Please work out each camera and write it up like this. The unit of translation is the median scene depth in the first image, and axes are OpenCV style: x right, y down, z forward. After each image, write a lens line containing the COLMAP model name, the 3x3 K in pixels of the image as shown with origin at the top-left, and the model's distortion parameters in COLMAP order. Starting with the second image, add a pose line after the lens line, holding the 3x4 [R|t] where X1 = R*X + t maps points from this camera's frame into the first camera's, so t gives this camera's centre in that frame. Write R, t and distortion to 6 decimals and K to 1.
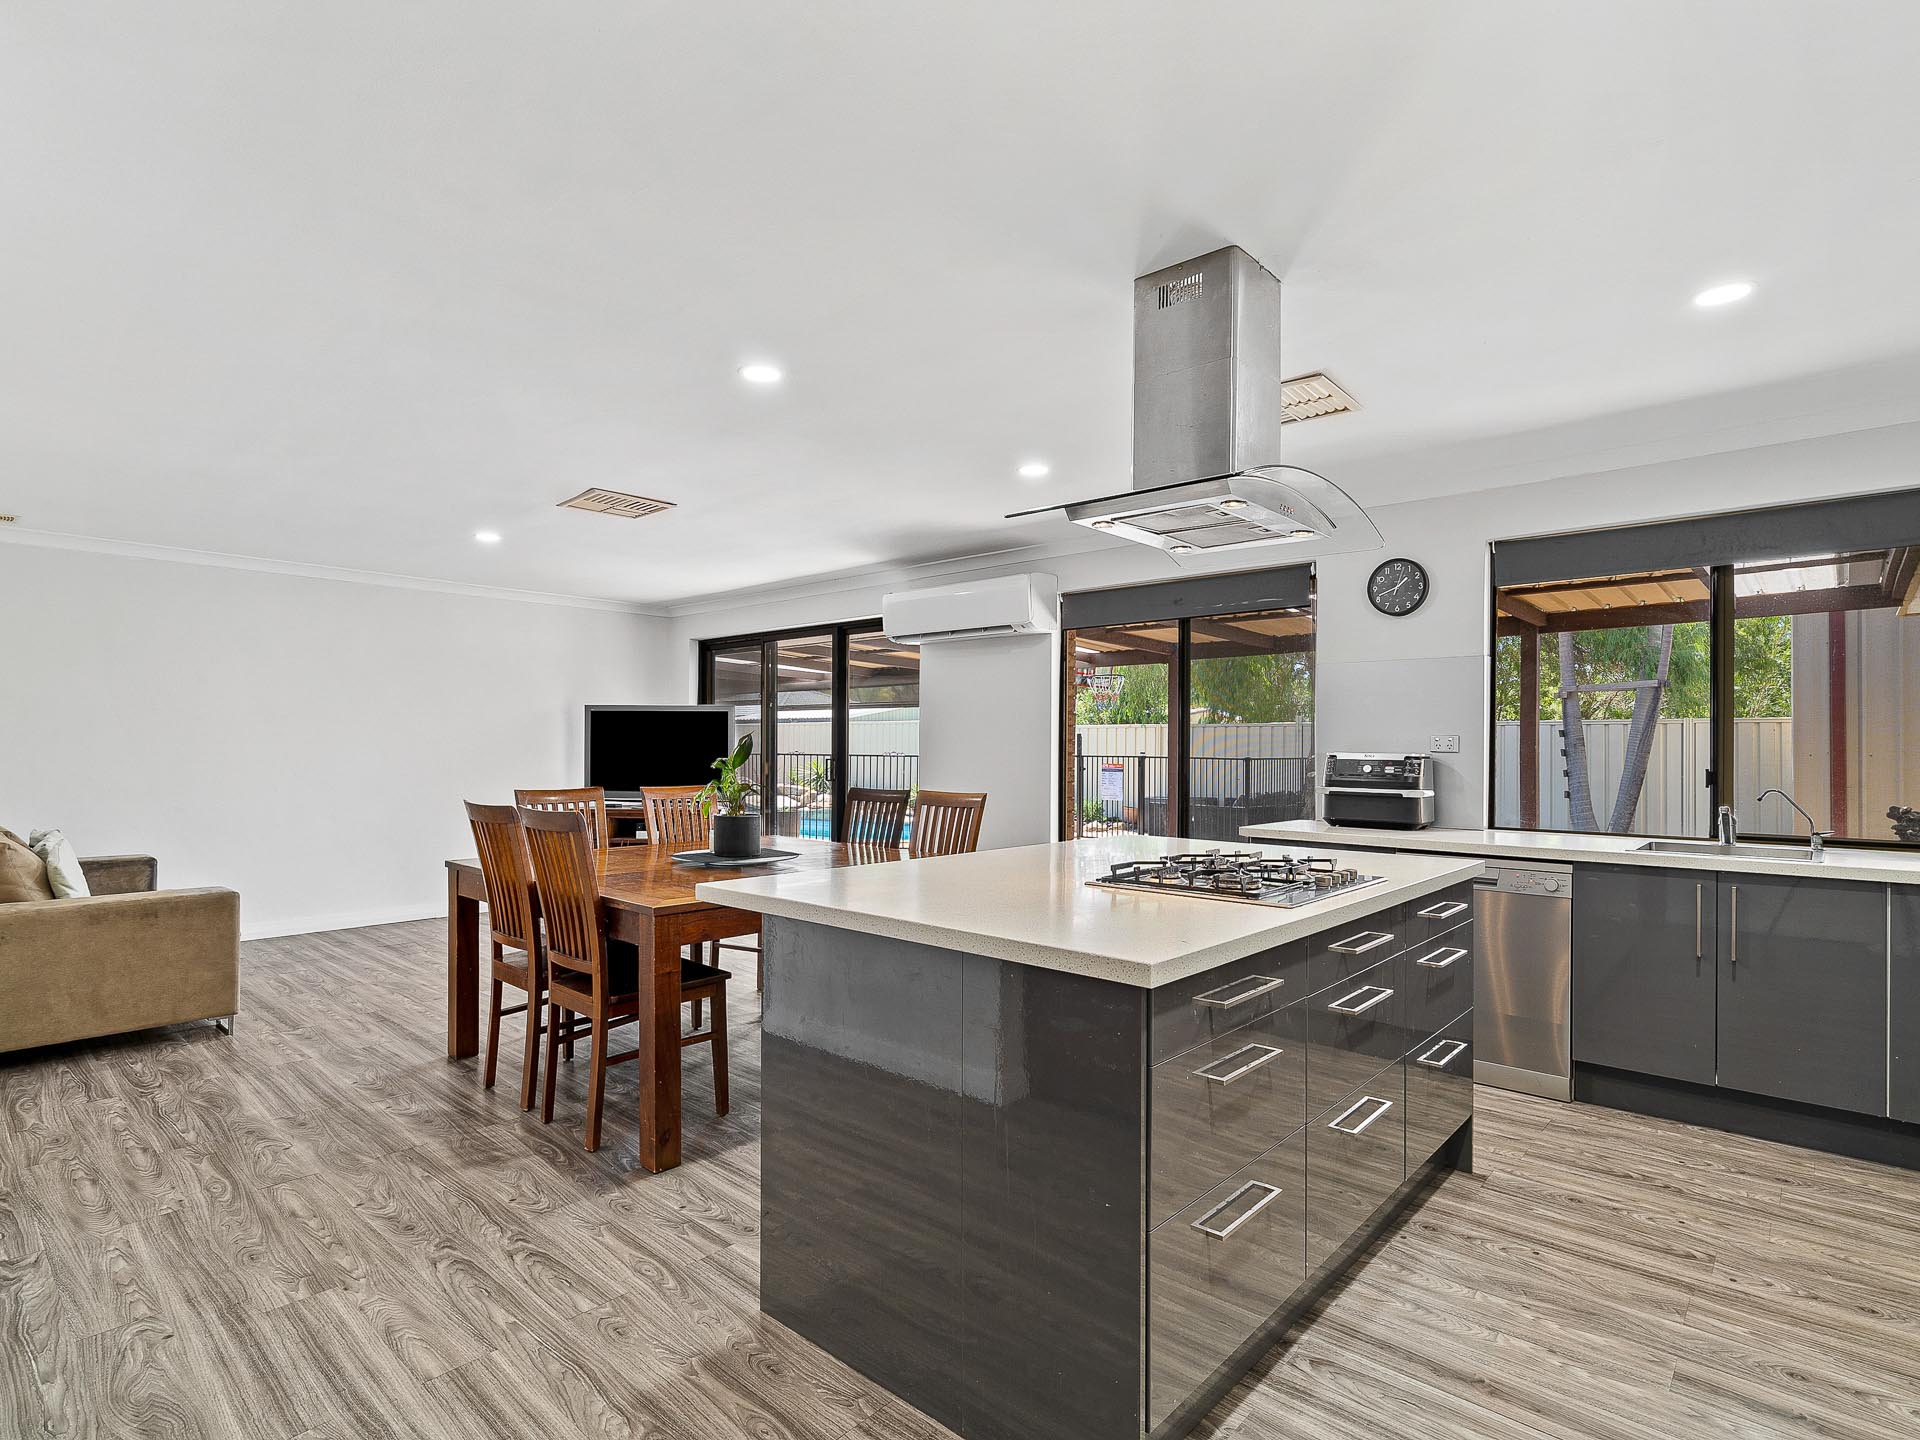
lens RADIAL K [[981.8, 0, 954.0], [0, 981.8, 743.0], [0, 0, 1]] dist [-0.001495, 0.001951]
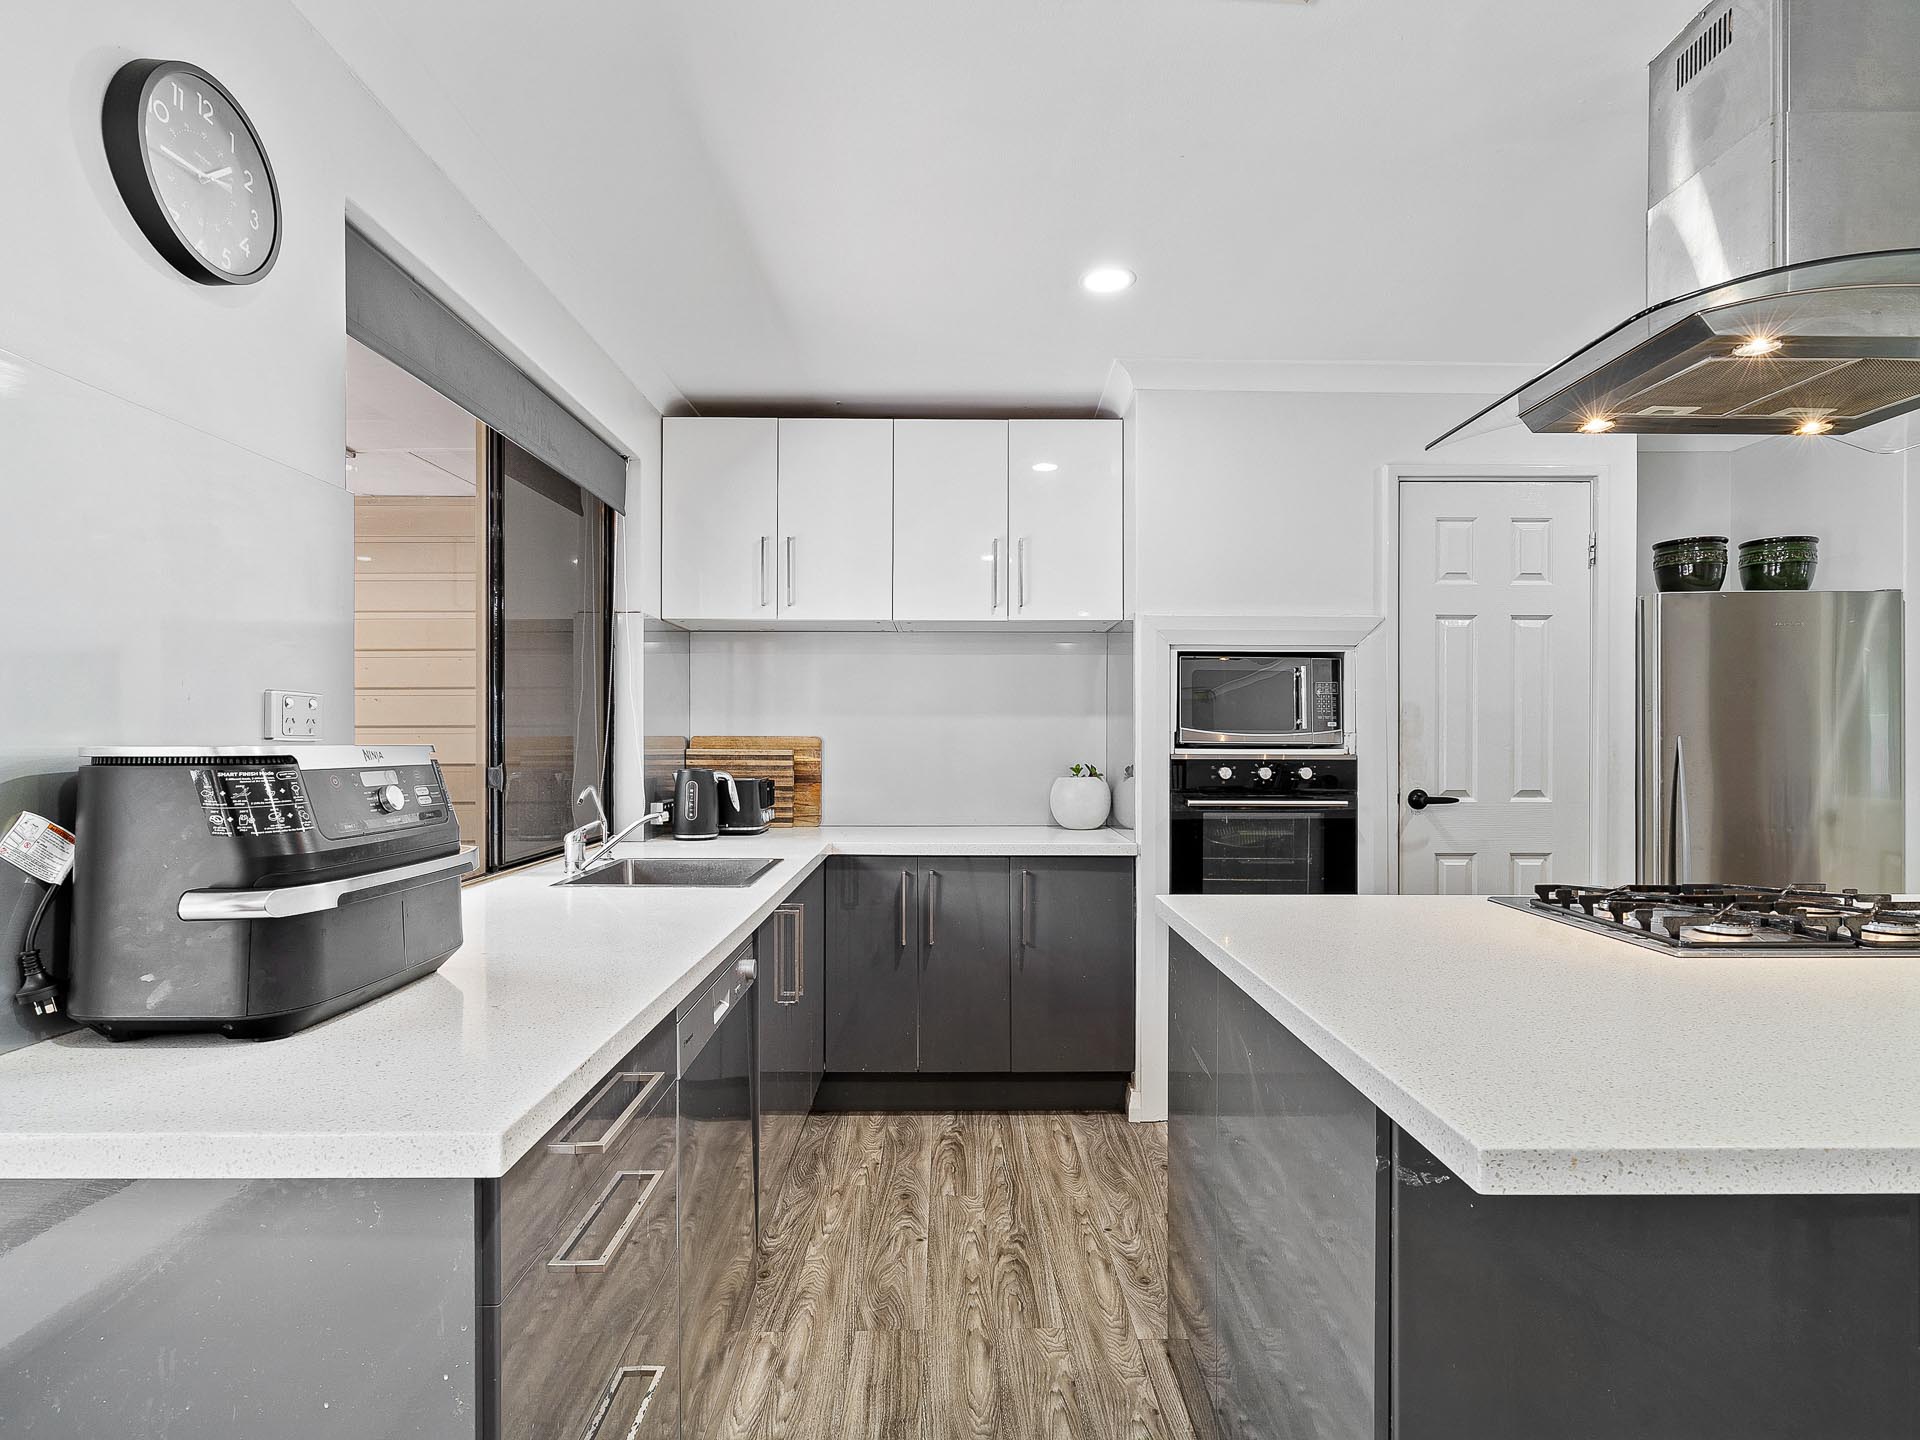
lens RADIAL K [[978.7, 0, 957.5], [0, 978.7, 739.0], [0, 0, 1]] dist [-0.009446, 0.009041]
pose [[-0.673666, -0.005175, 0.739018, 0.094044], [-0.005884, 0.999981, 0.001638, 0.007705], [-0.739012, -0.003245, -0.673684, 1.156034]]
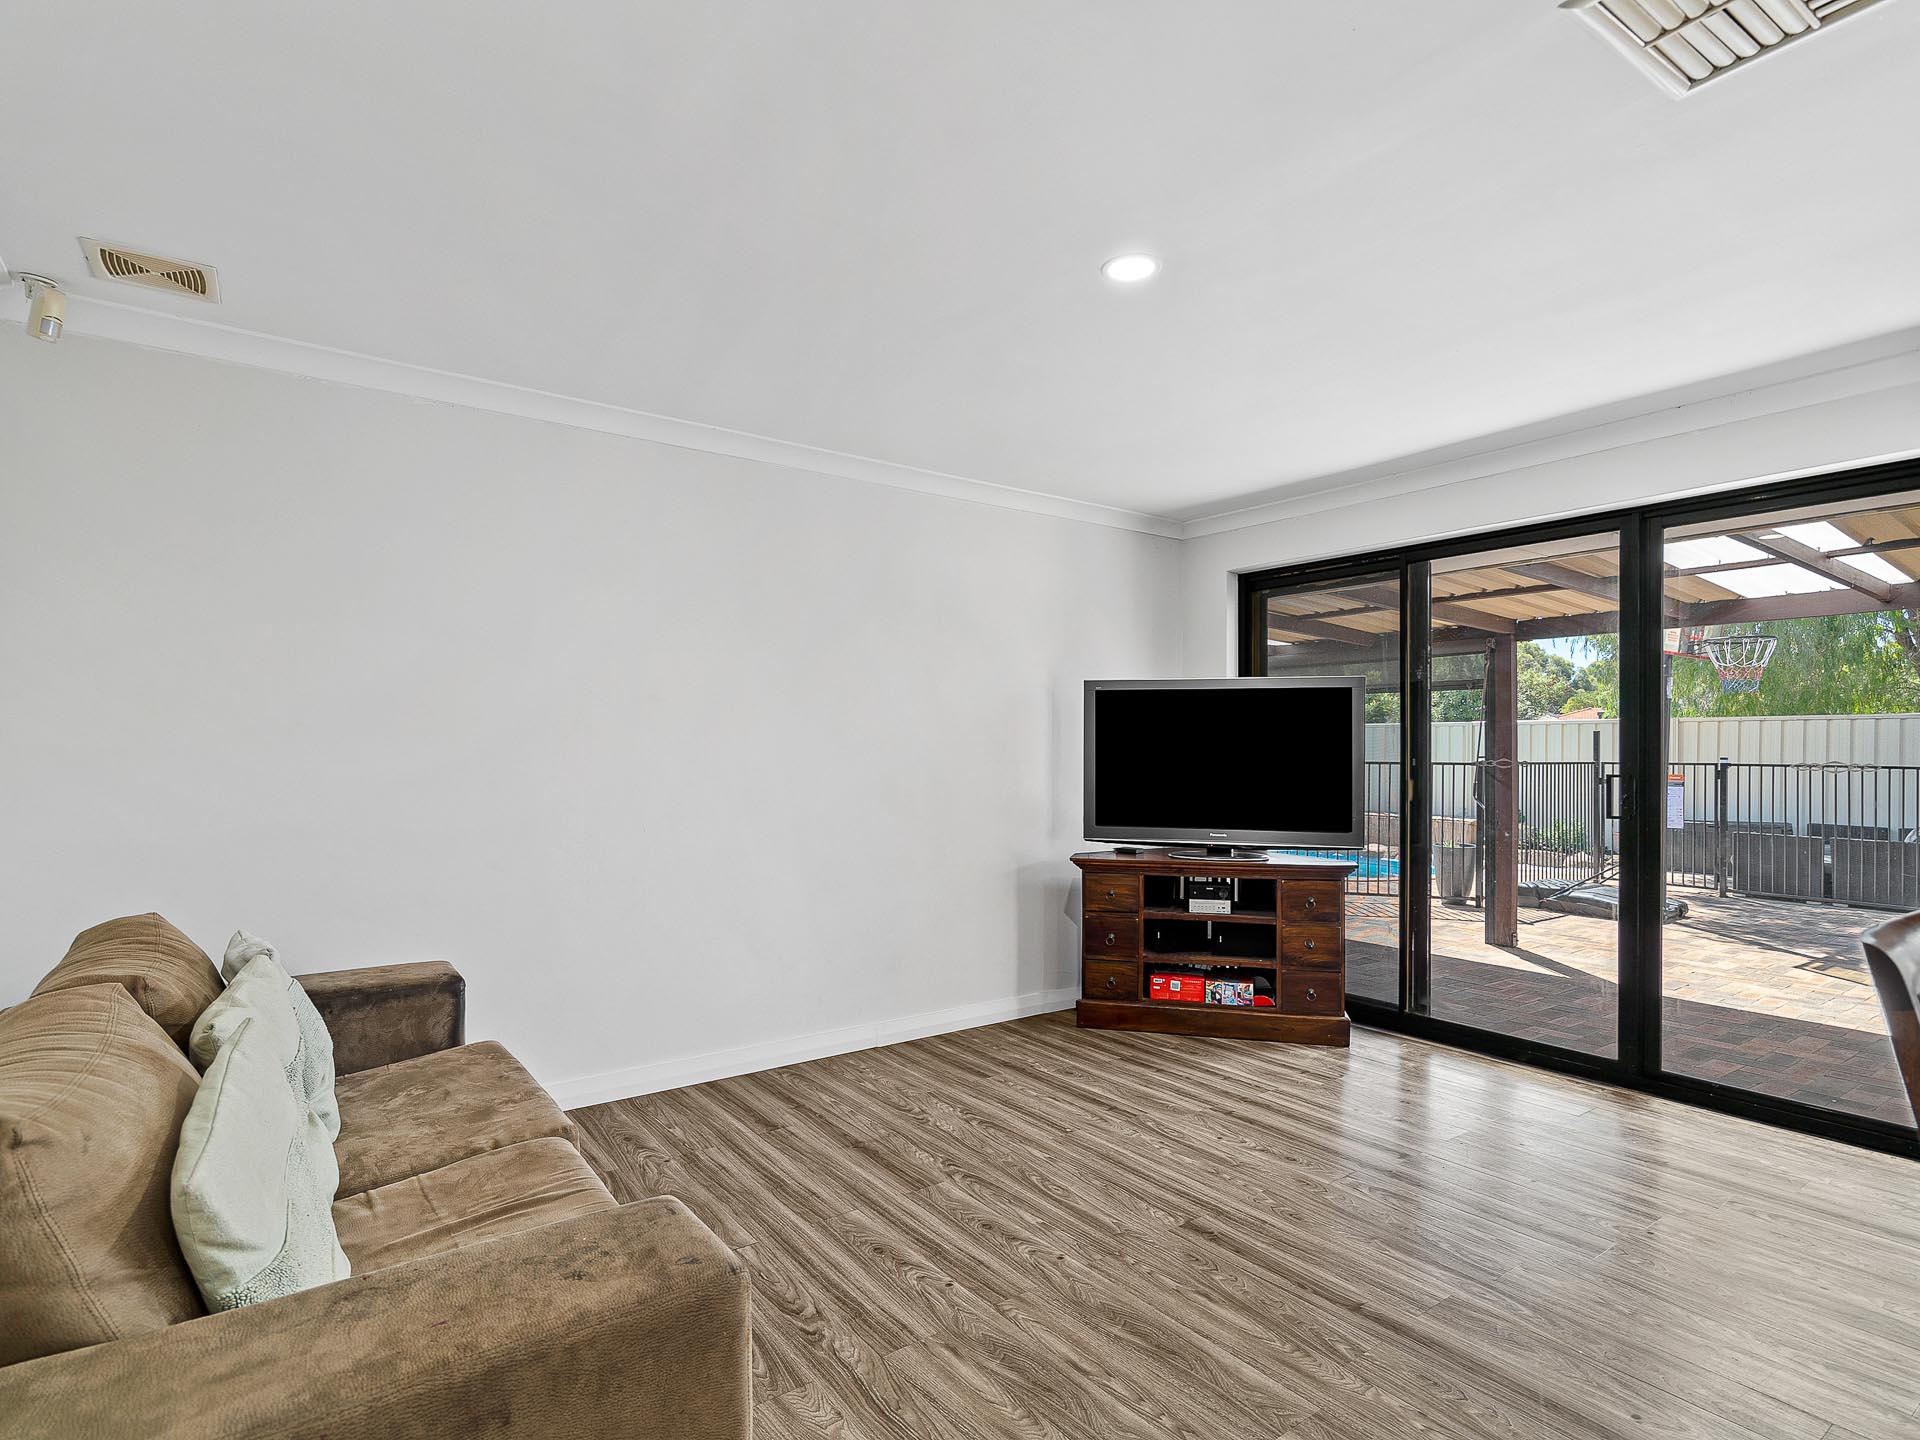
lens RADIAL K [[981.8, 0, 954.0], [0, 981.8, 743.0], [0, 0, 1]] dist [-0.001495, 0.001951]
pose [[0.980339, -0.001019, -0.197320, -0.662481], [0.000837, 0.999999, -0.001006, -0.000116], [0.197321, 0.000821, 0.980339, 0.789680]]
